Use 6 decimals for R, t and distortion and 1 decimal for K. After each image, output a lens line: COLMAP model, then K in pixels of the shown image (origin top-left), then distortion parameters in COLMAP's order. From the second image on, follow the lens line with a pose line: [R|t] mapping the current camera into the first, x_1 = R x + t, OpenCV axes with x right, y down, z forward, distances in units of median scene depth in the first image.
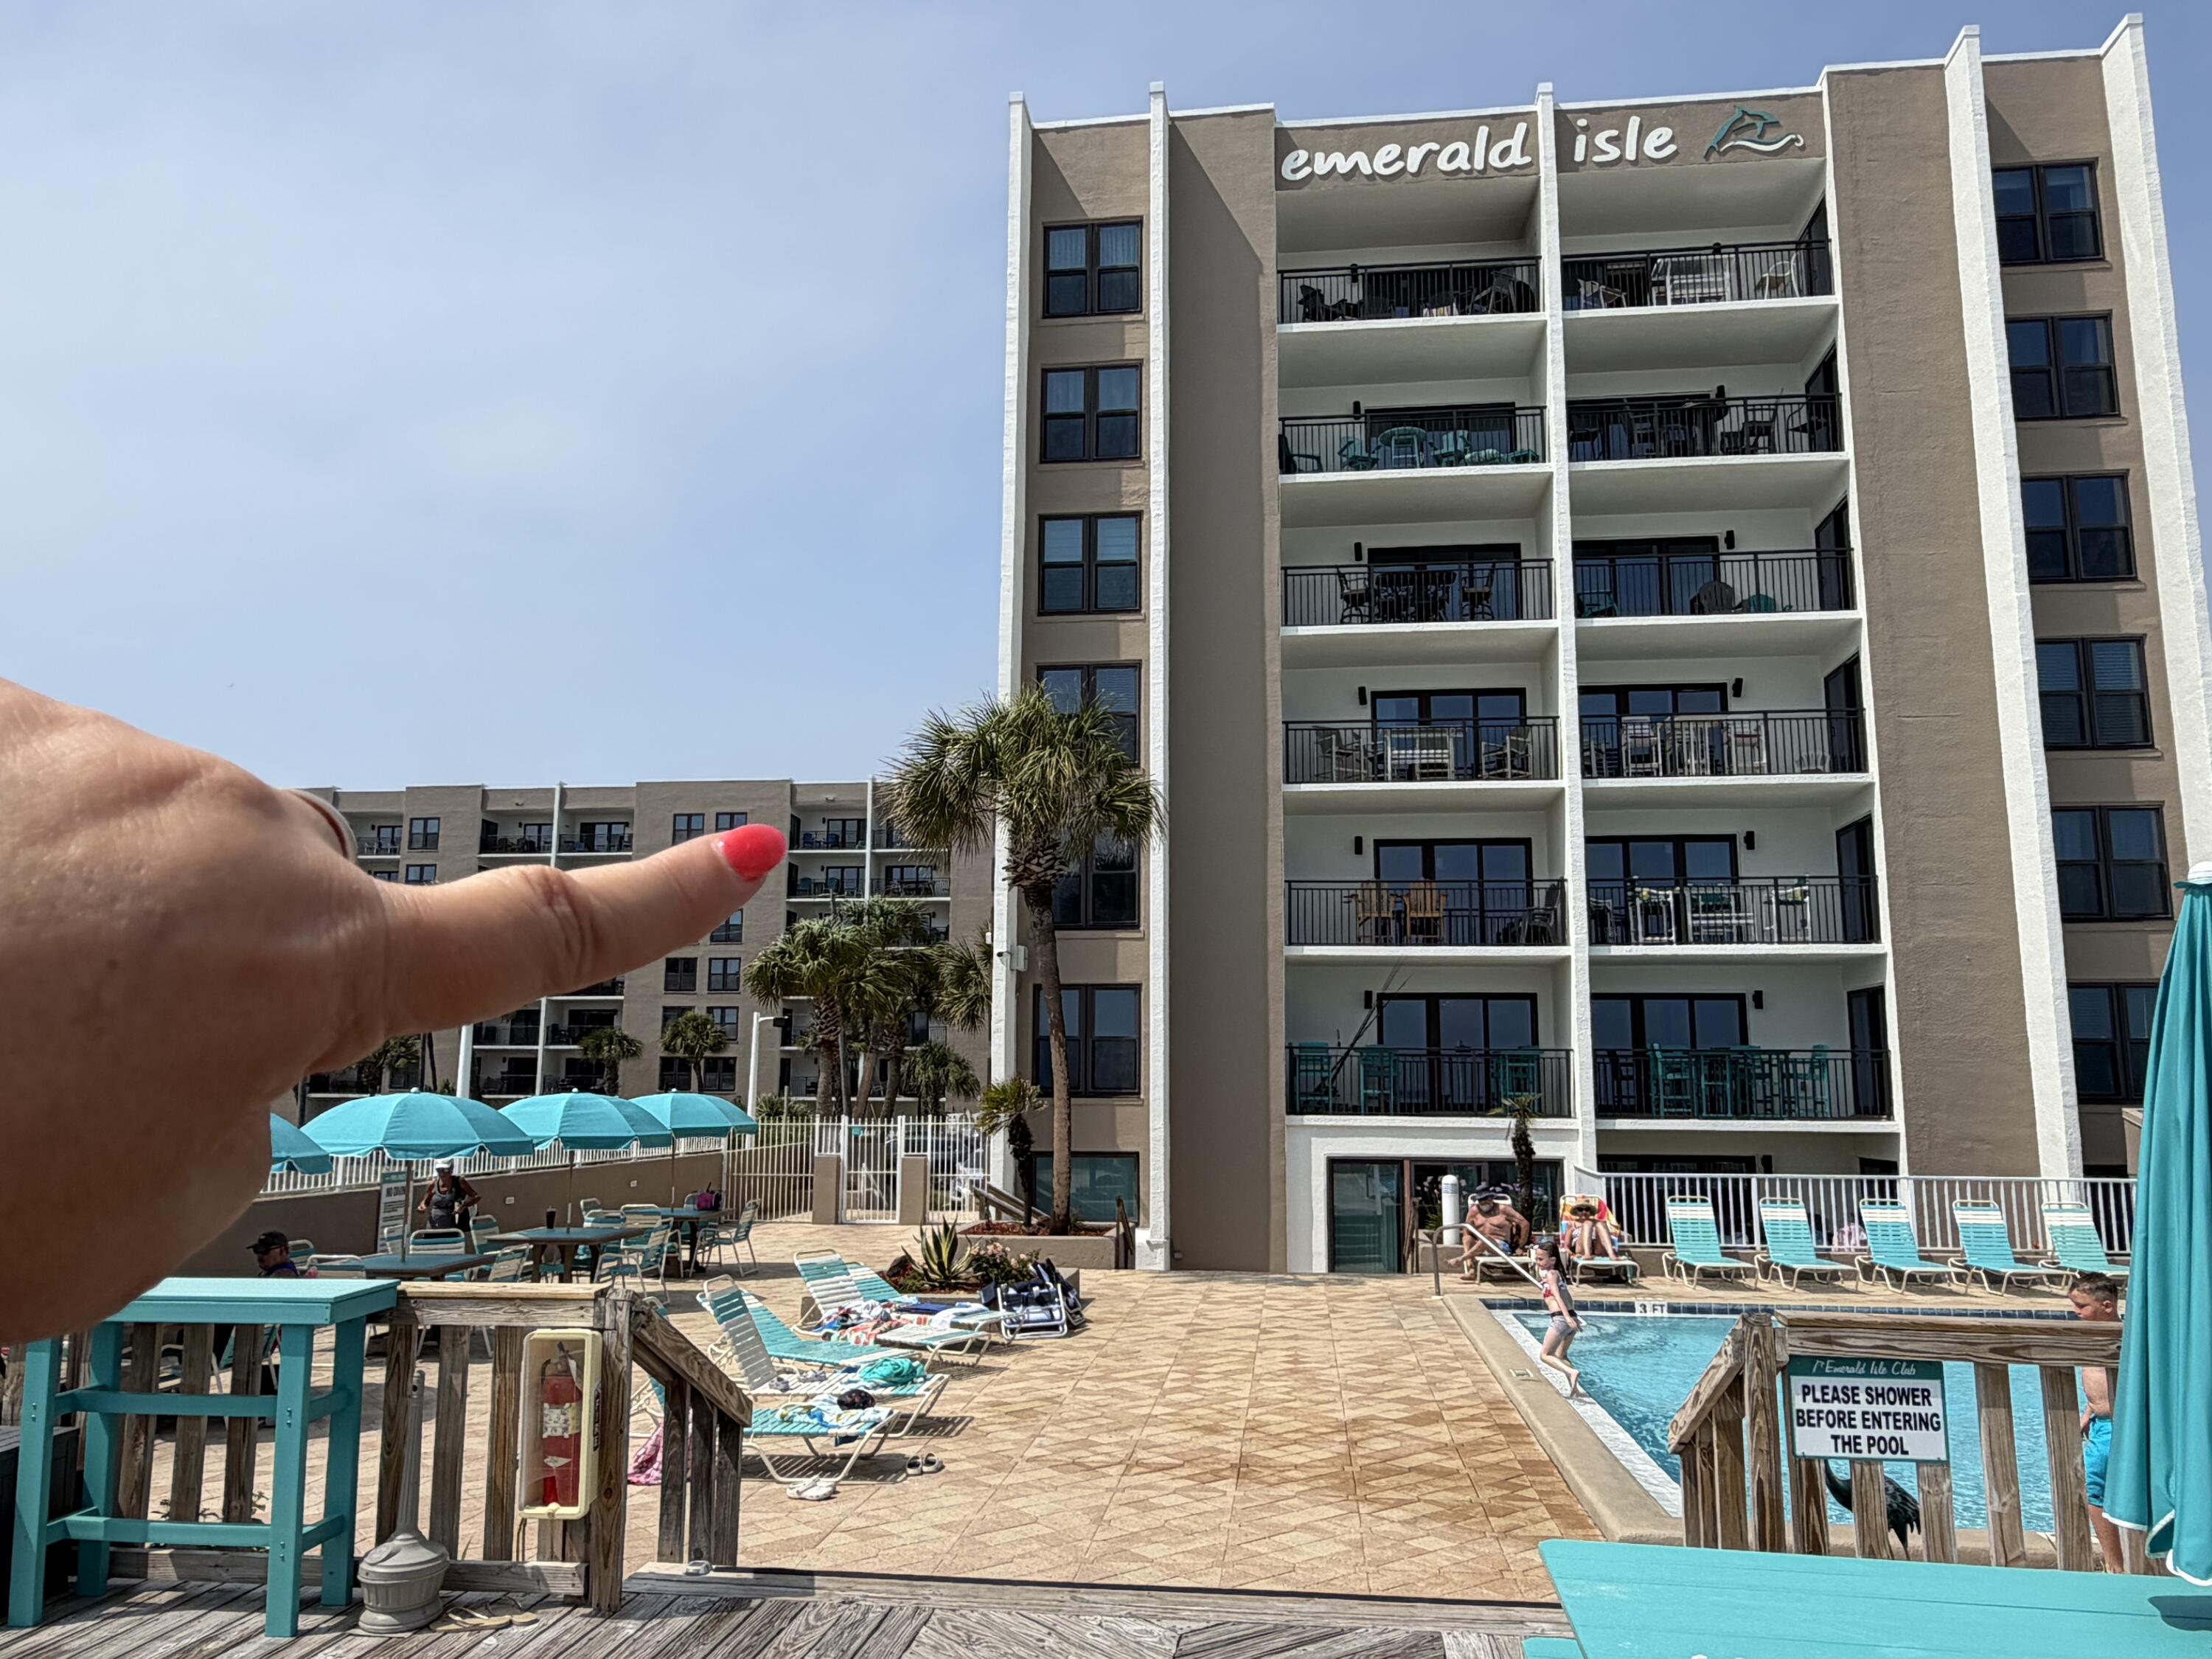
lens RADIAL K [[1529.3, 0, 1128.7], [0, 1529.3, 844.4], [0, 0, 1]] dist [-0.000356, 0.001749]
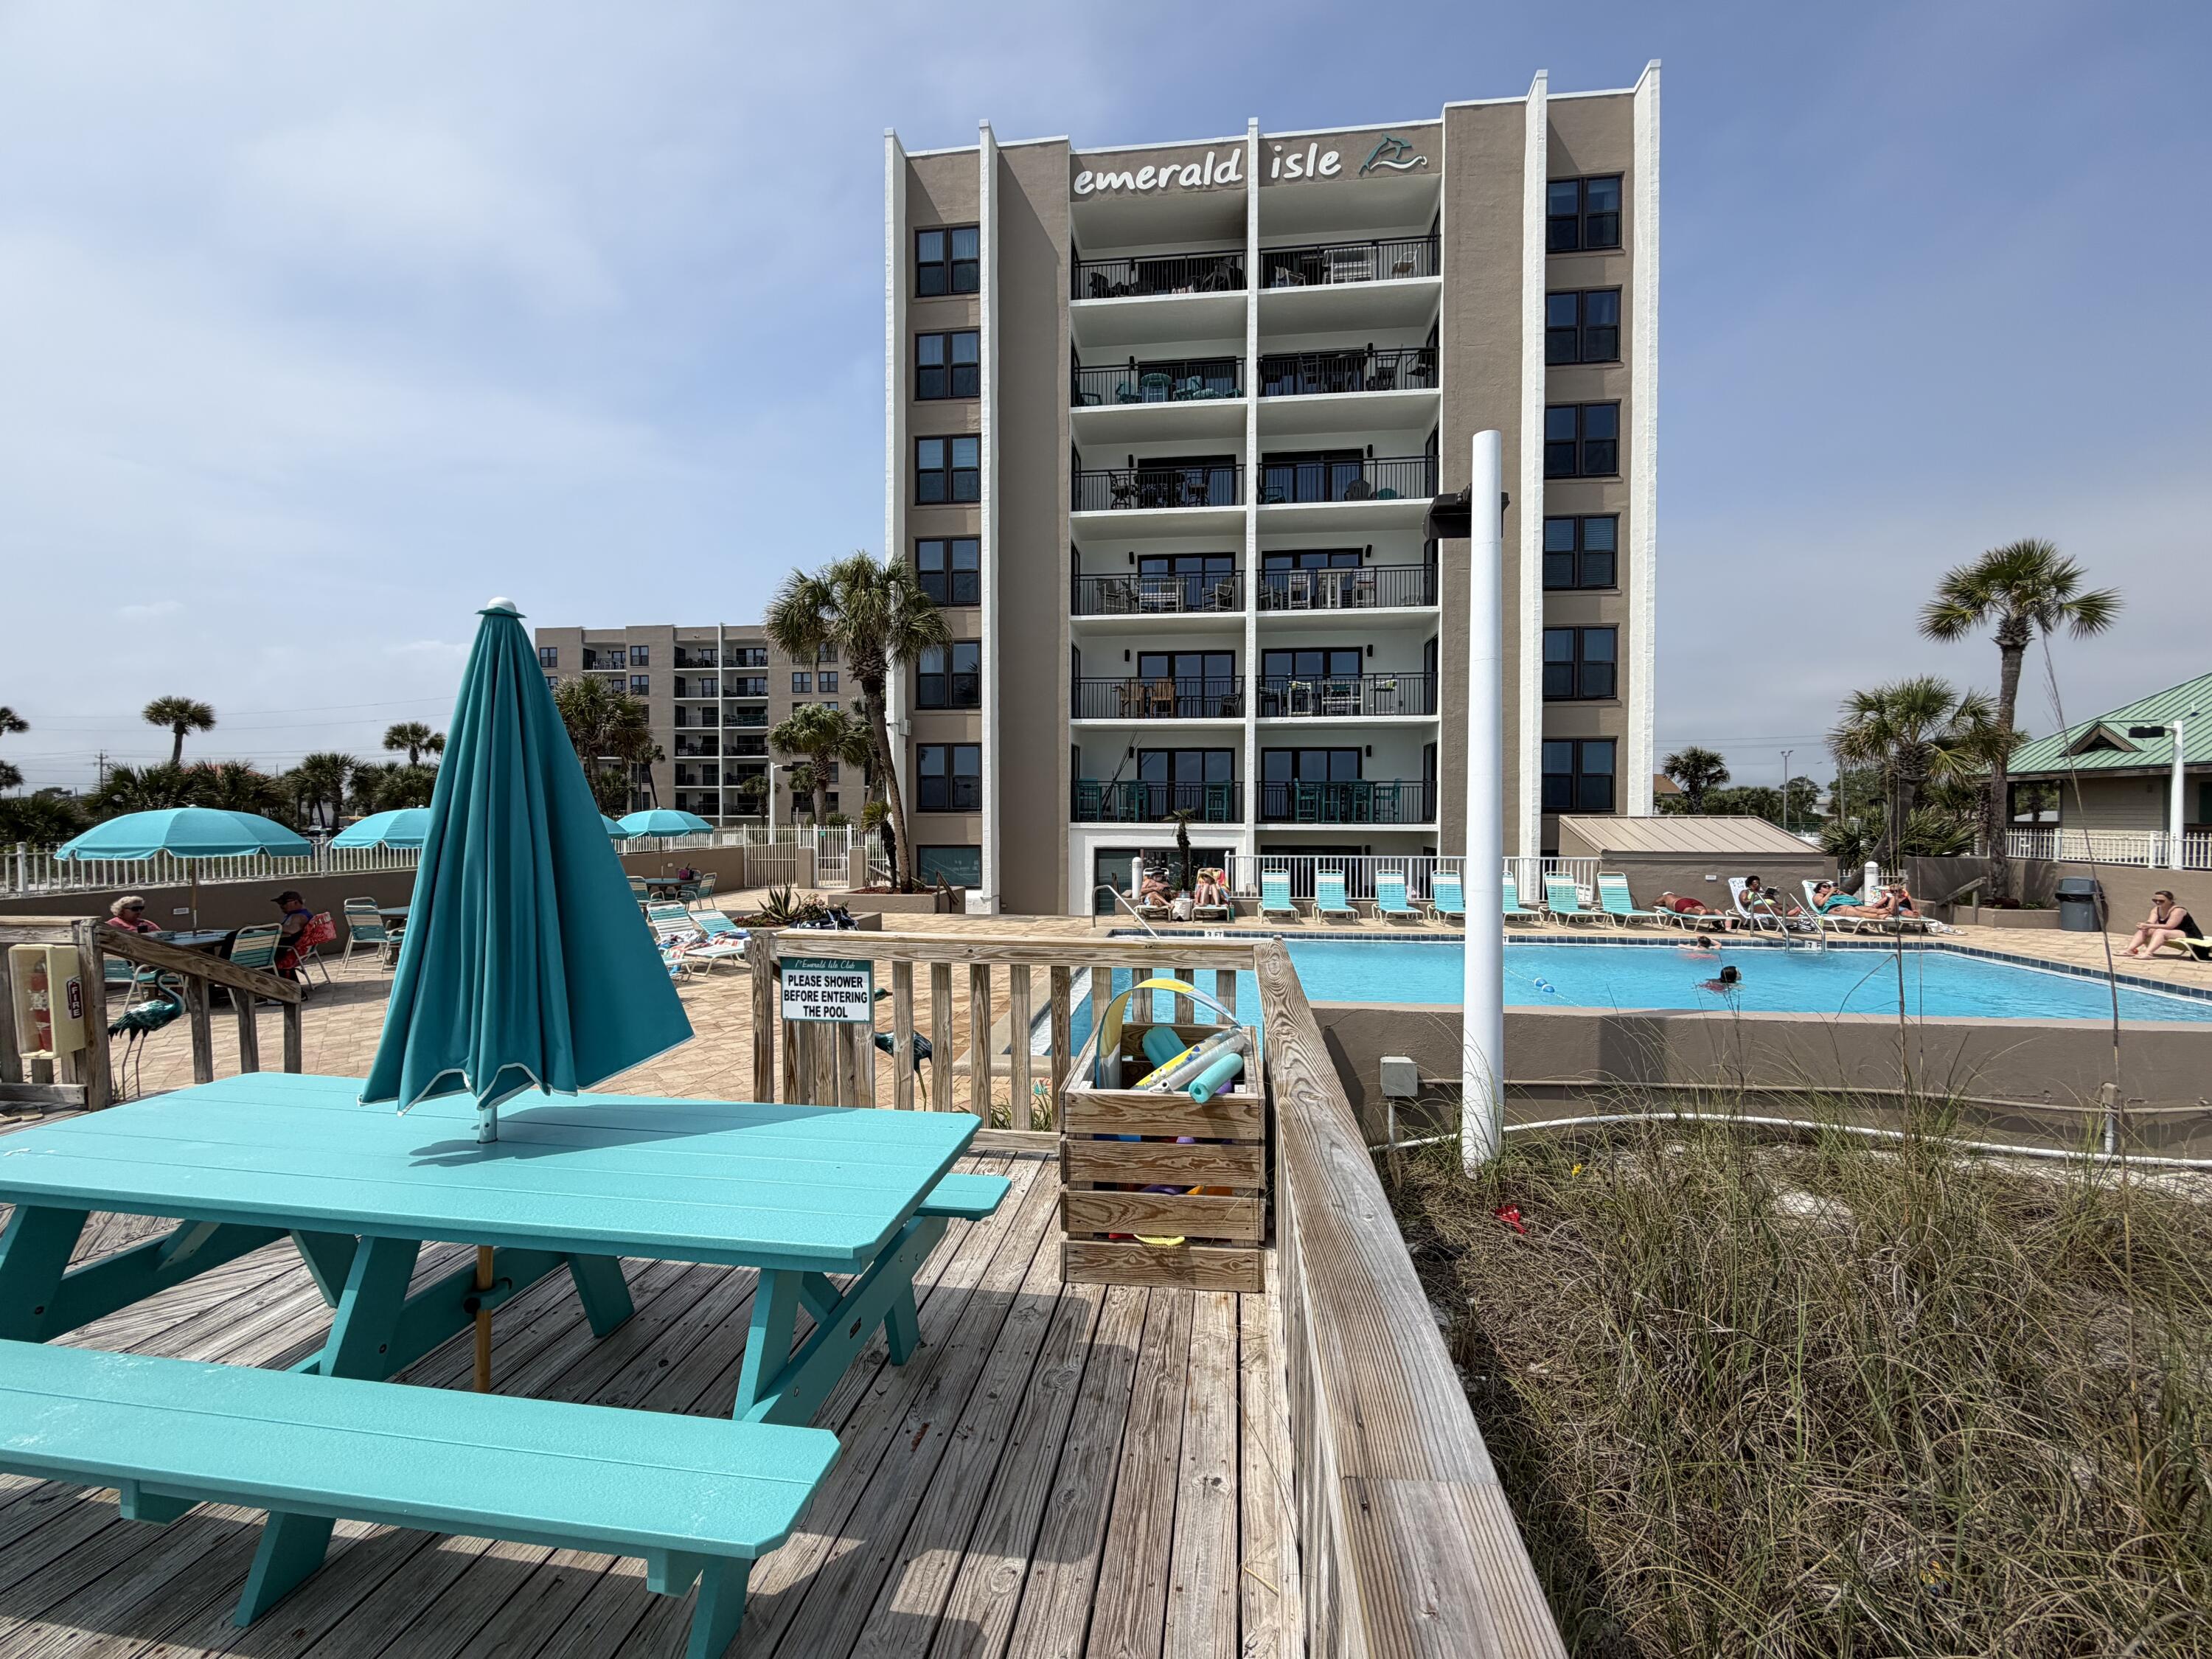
lens RADIAL K [[928.6, 0, 1111.1], [0, 928.6, 828.0], [0, 0, 1]] dist [-0.001009, 0.000342]
pose [[0.999978, -0.004441, -0.004888, 0.146298], [0.005230, 0.984437, 0.175658, 0.008167], [0.004032, -0.175680, 0.984439, 0.019208]]
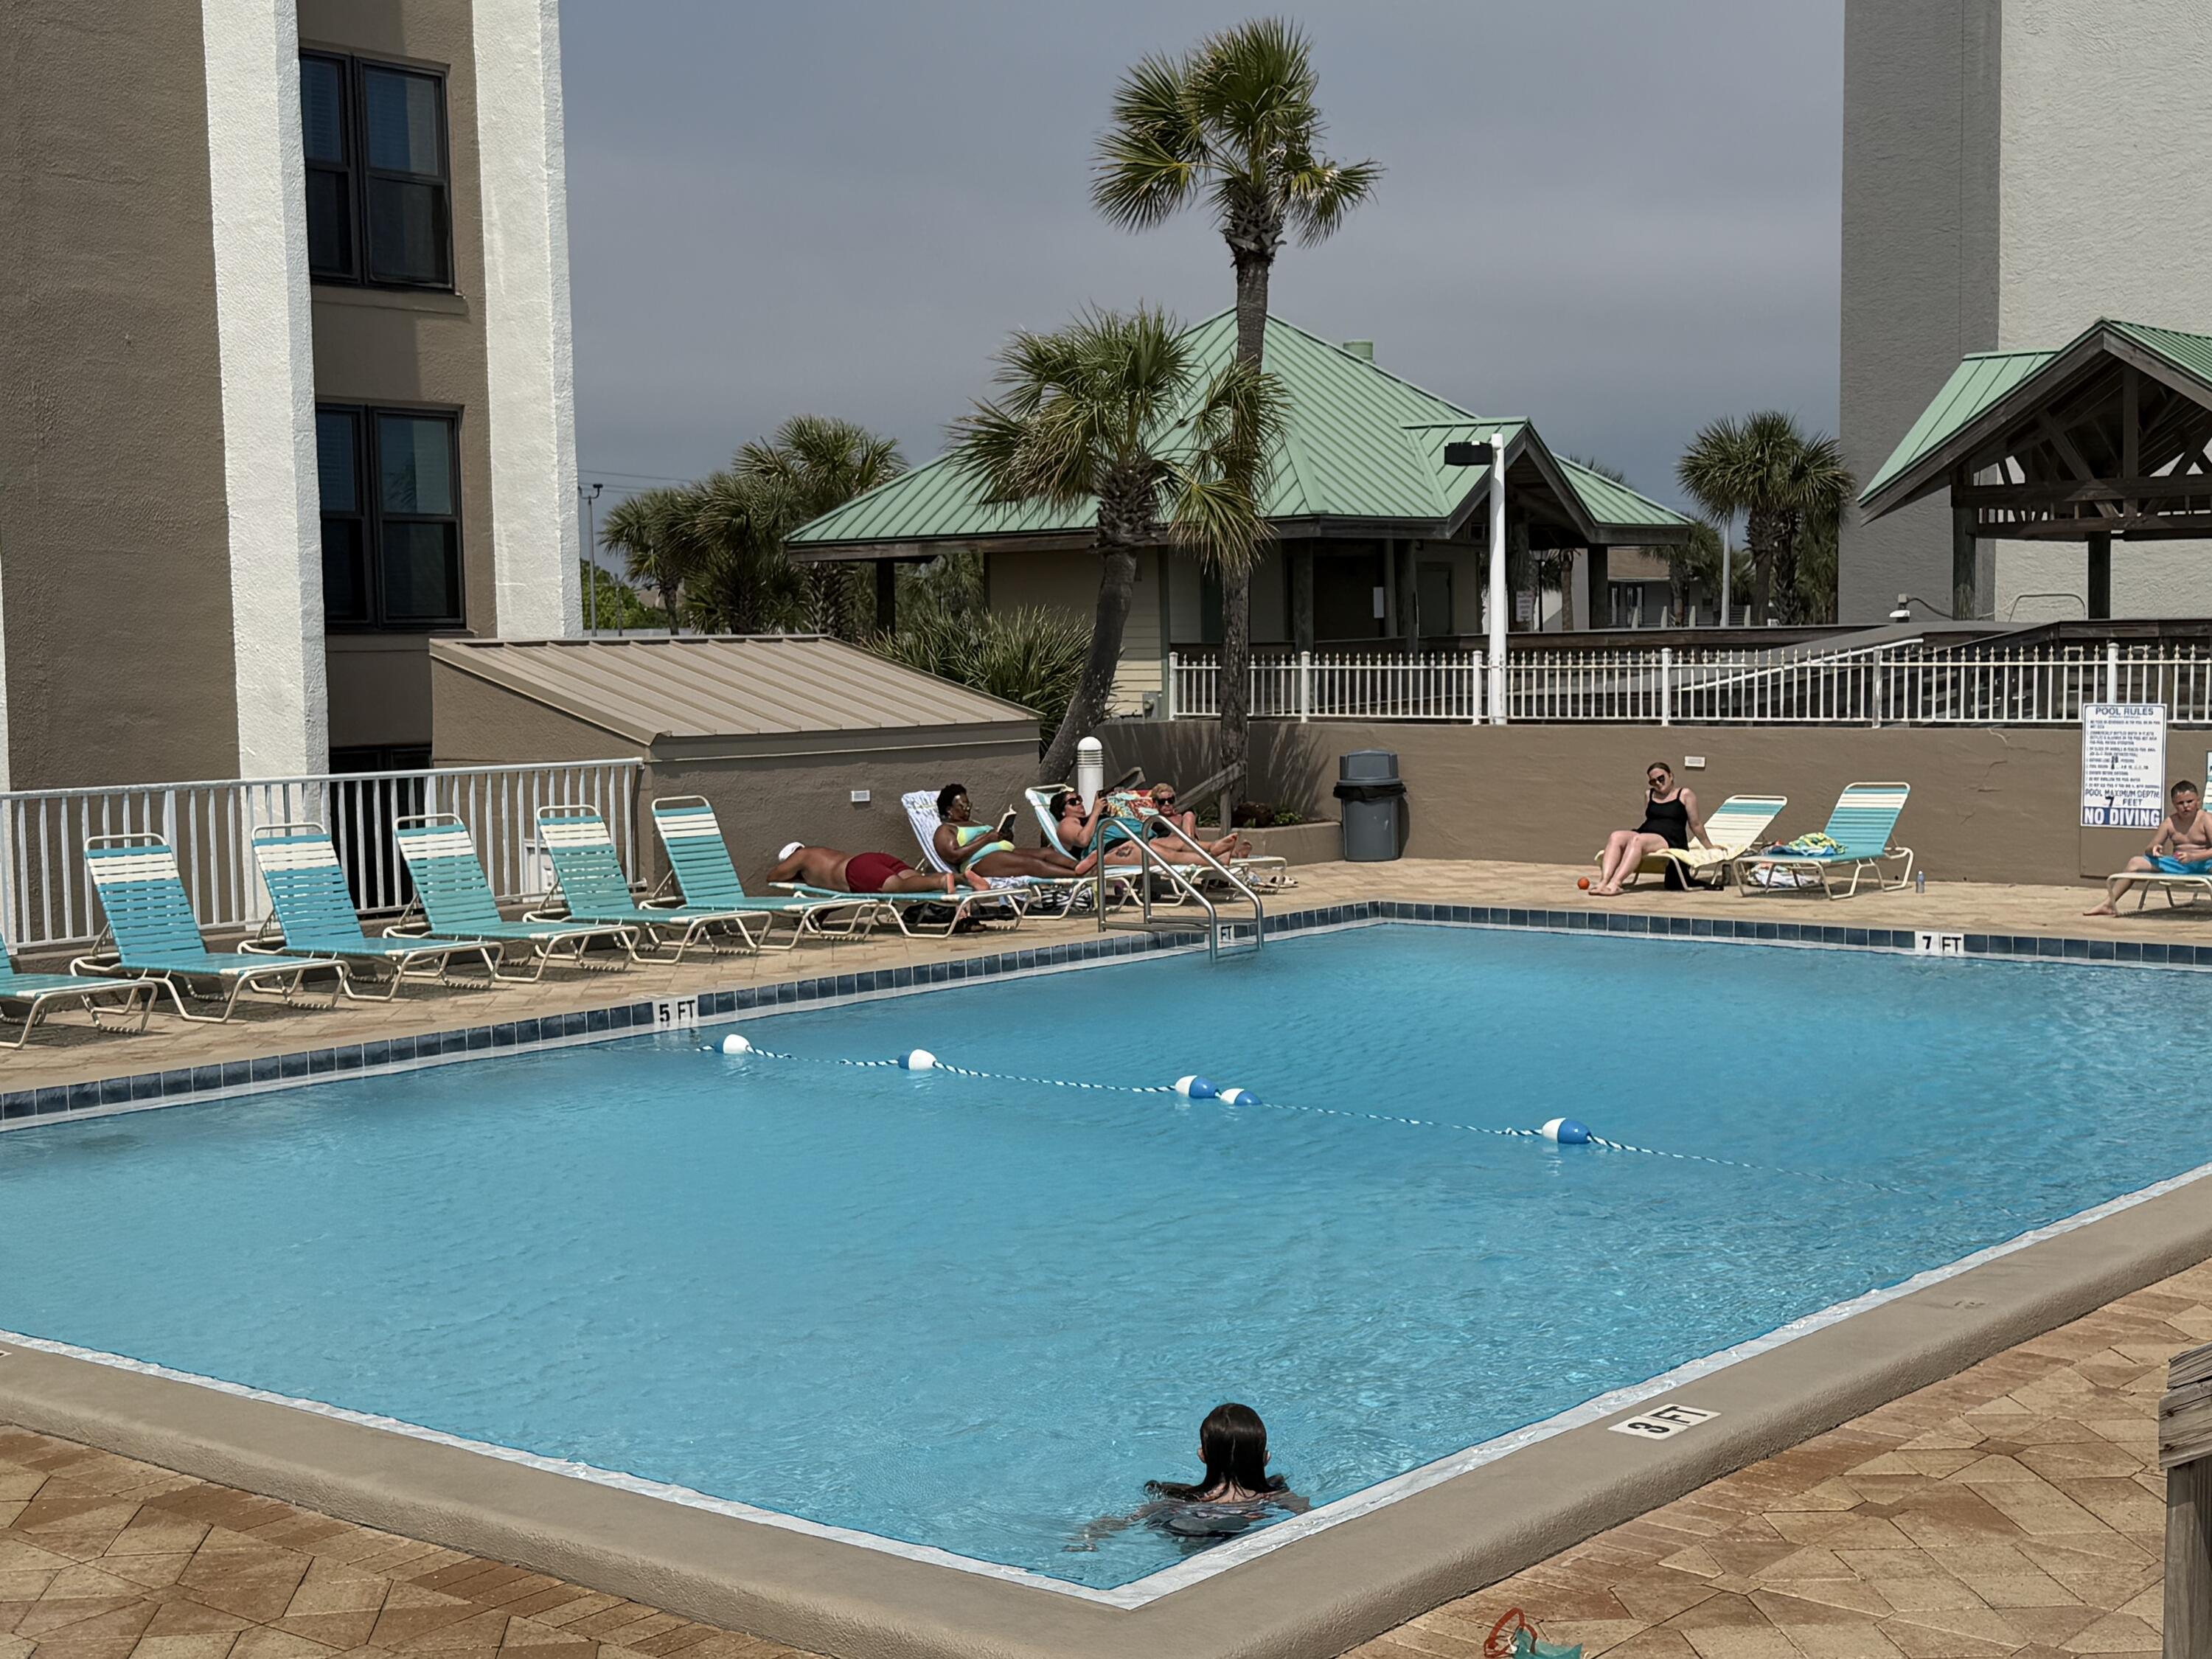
lens RADIAL K [[2983.9, 0, 1098.3], [0, 2983.9, 832.8], [0, 0, 1]] dist [0.209846, -0.465644]
pose [[0.550145, -0.071447, 0.832007, -0.086147], [-0.113217, 0.980752, 0.159082, 0.036924], [-0.827359, -0.181715, 0.531467, 0.192440]]
